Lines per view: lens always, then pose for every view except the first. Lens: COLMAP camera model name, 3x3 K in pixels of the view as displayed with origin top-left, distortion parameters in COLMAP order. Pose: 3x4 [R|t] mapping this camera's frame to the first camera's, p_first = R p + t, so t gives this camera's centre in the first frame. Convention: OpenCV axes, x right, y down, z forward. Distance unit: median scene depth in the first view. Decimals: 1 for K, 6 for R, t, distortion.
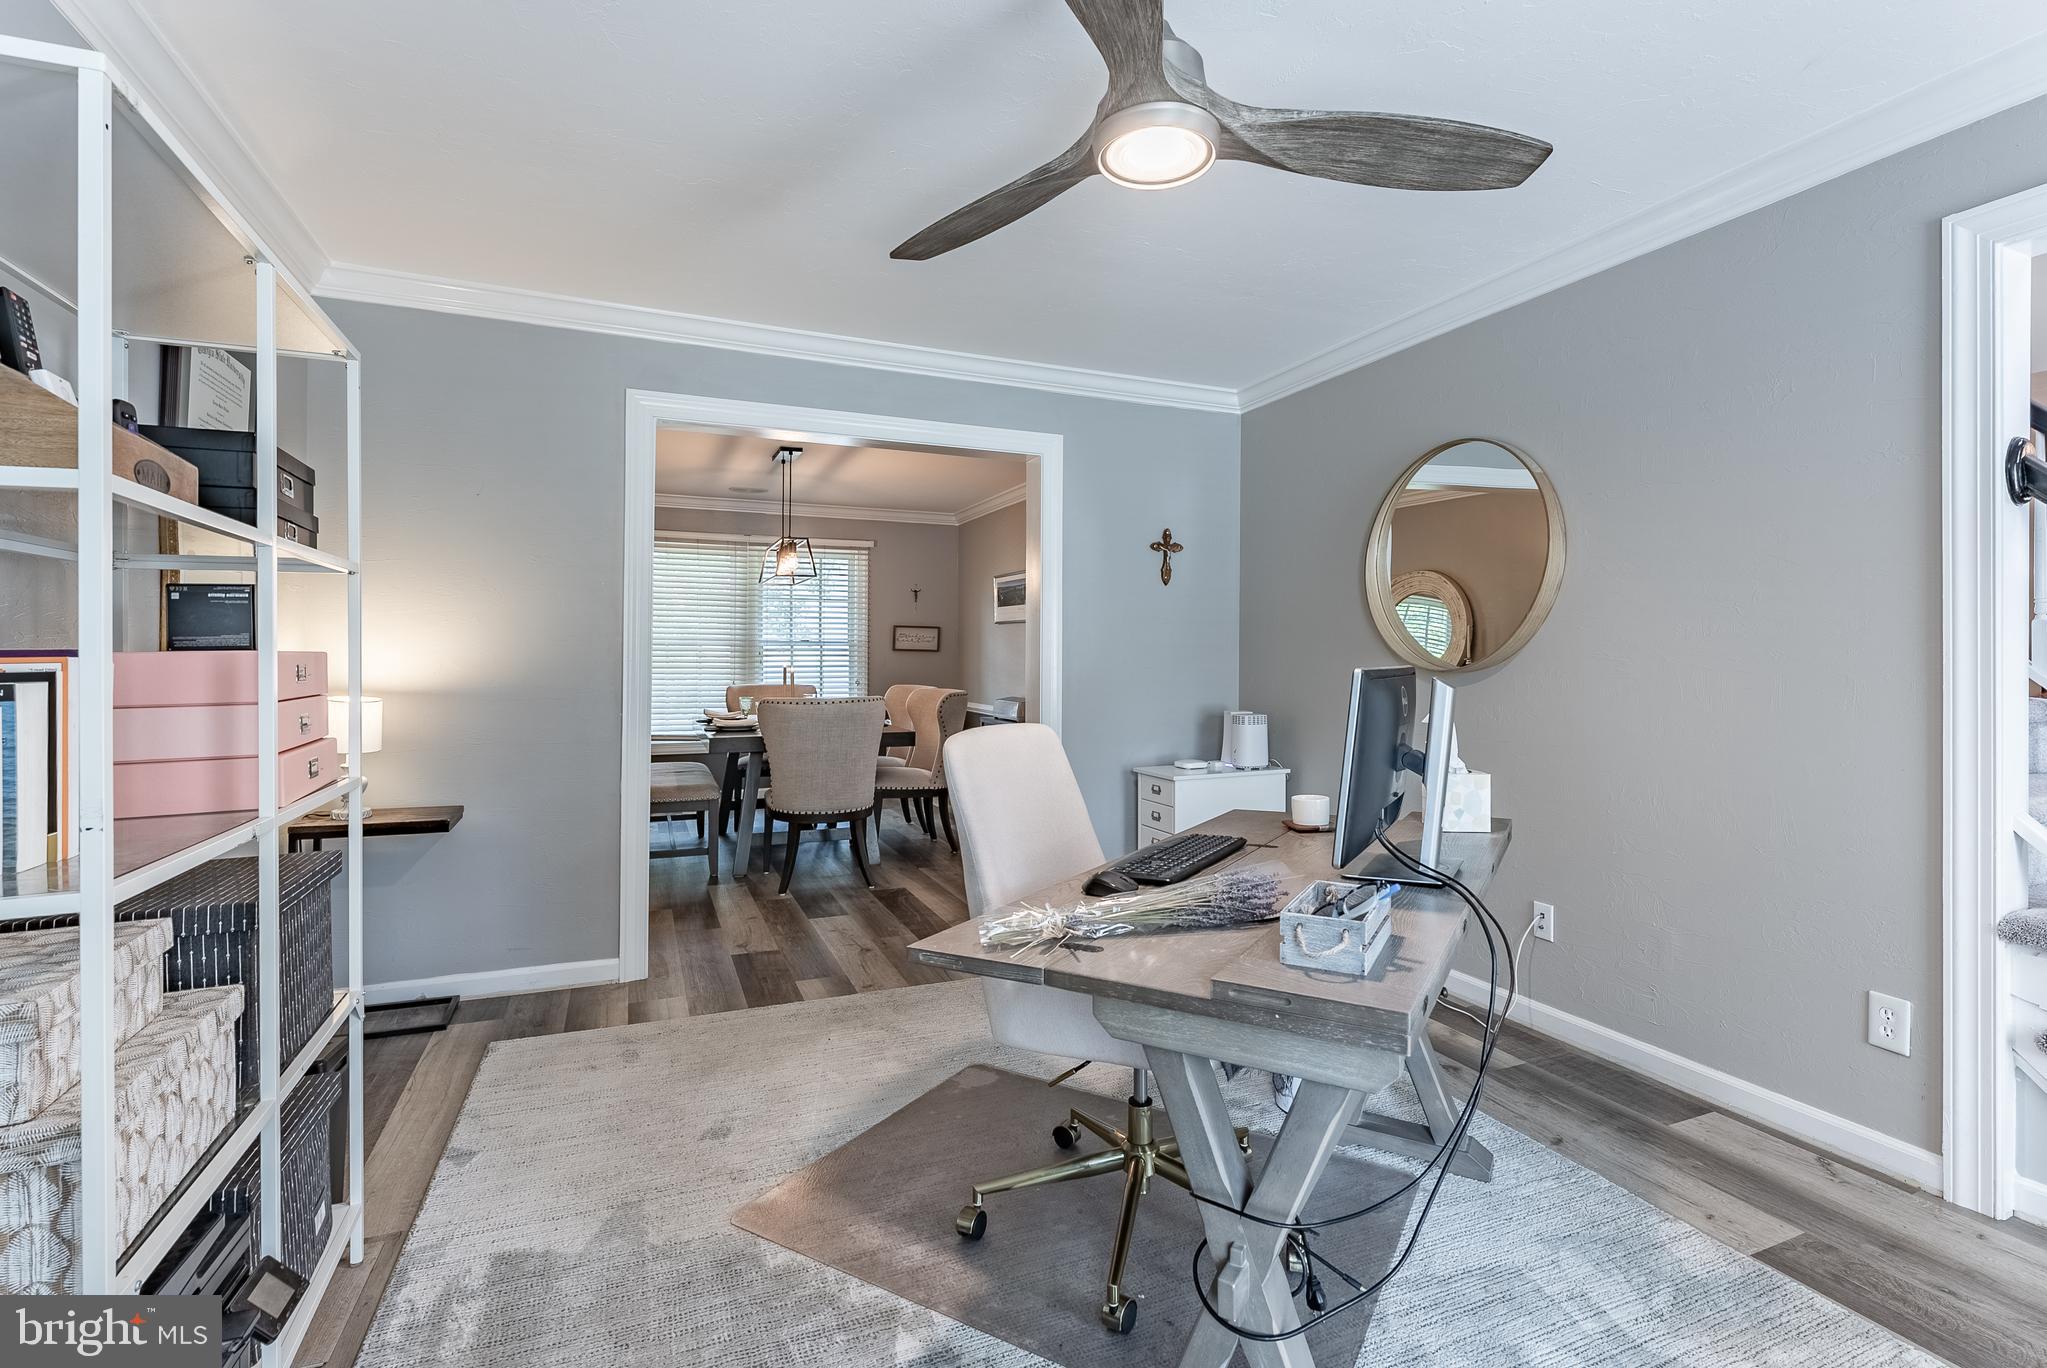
lens RADIAL K [[941.8, 0, 1016.5], [0, 941.8, 653.7], [0, 0, 1]] dist [-0.002865, -0.000295]
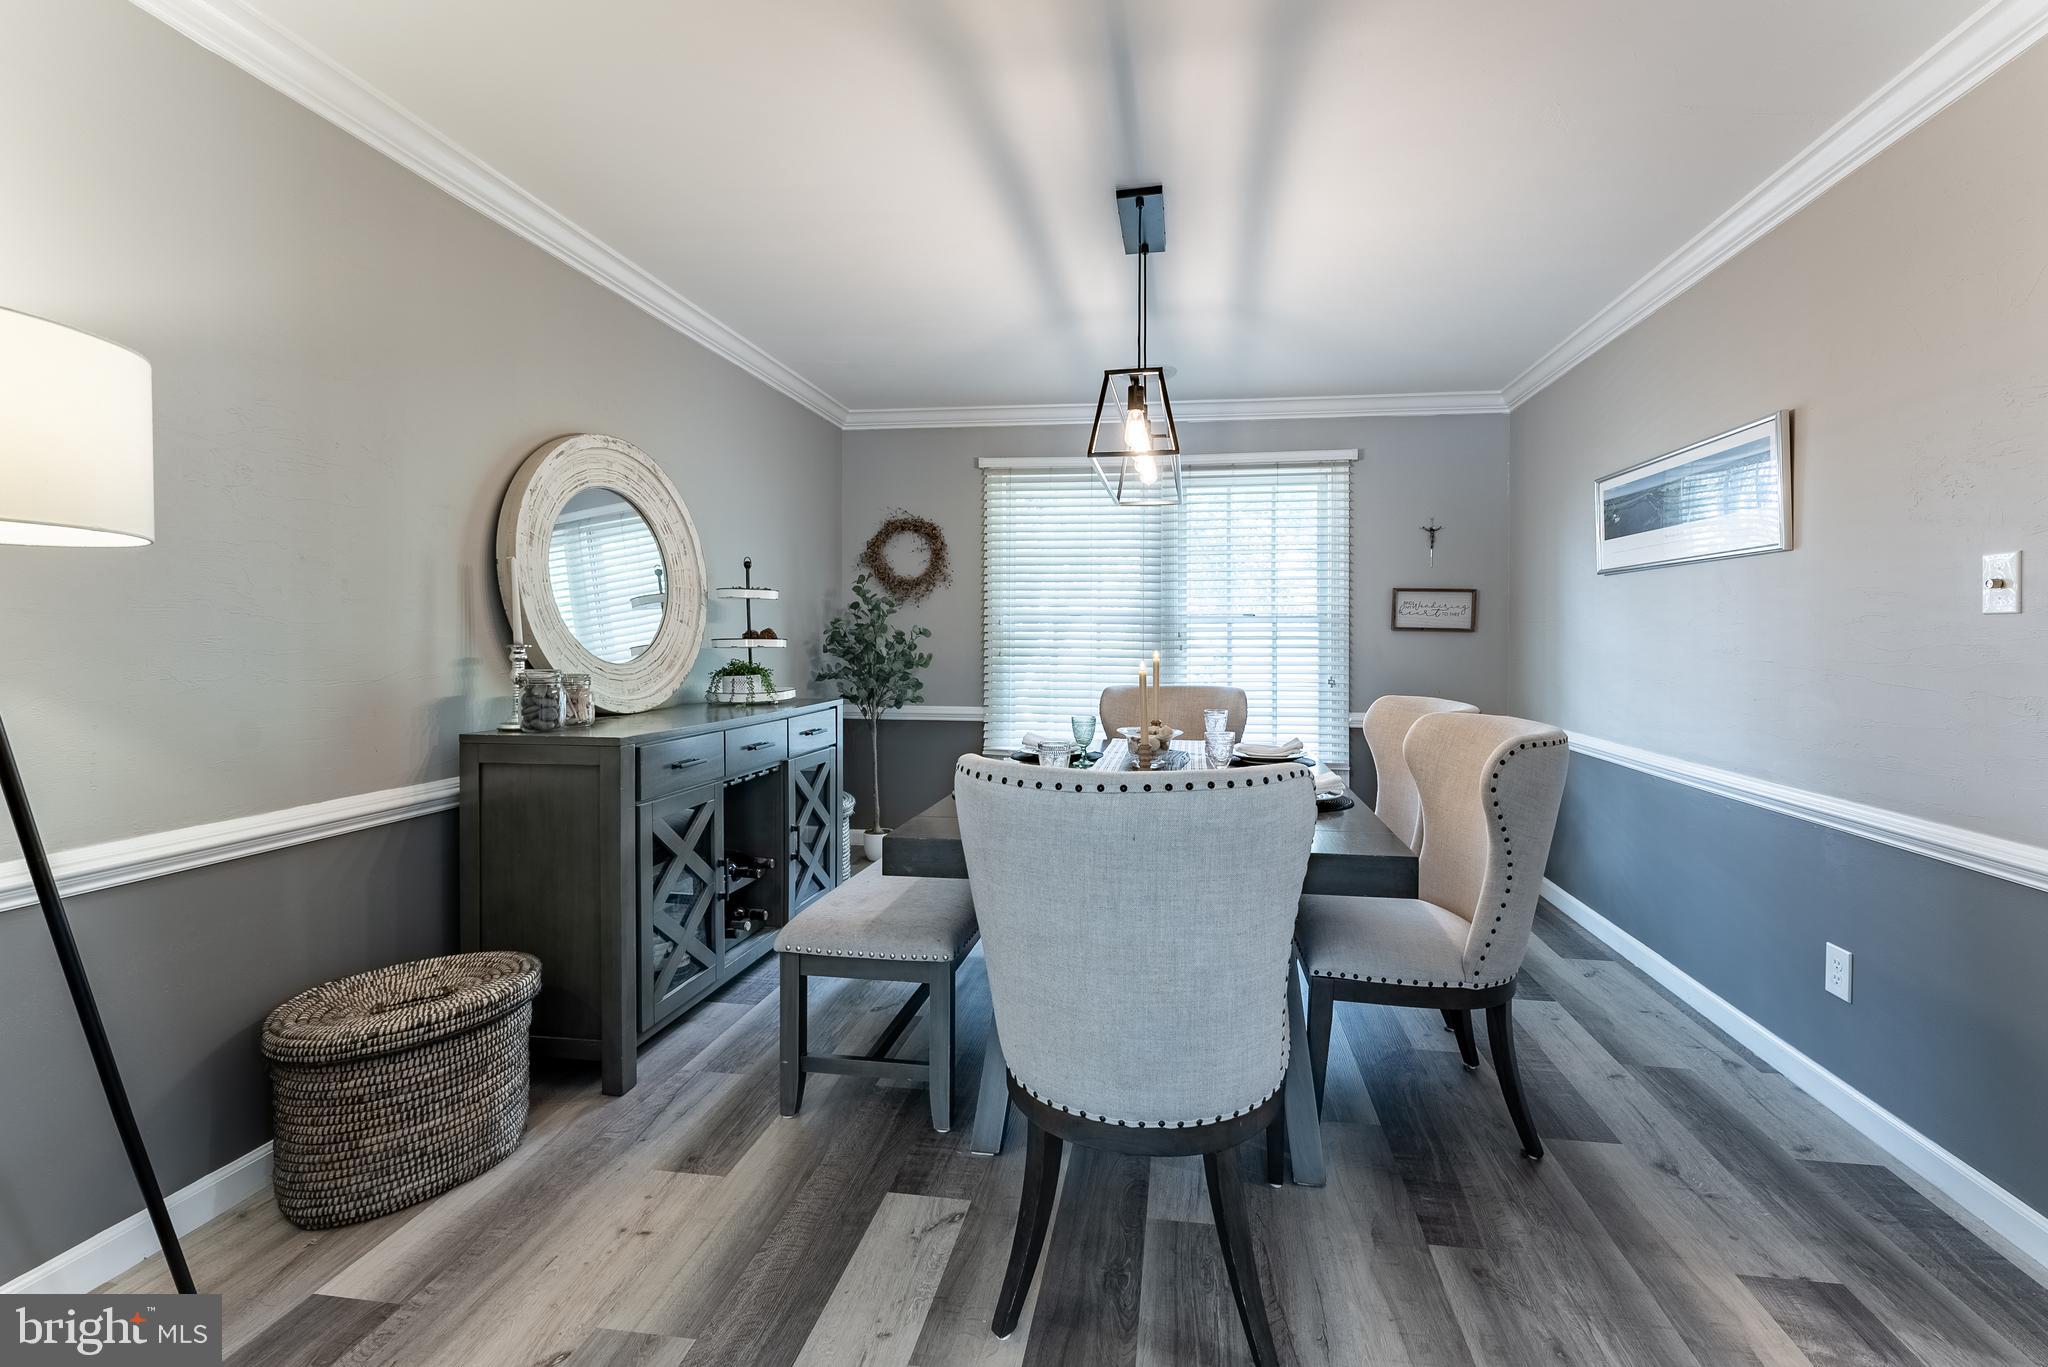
lens RADIAL K [[861.1, 0, 1086.0], [0, 861.1, 643.6], [0, 0, 1]] dist [-0.000515, -0.000065]
pose [[0.880723, 0.002711, -0.473625, -0.042476], [0.001025, 0.999970, 0.007629, 0.001598], [0.473631, -0.007204, 0.880694, 0.428301]]
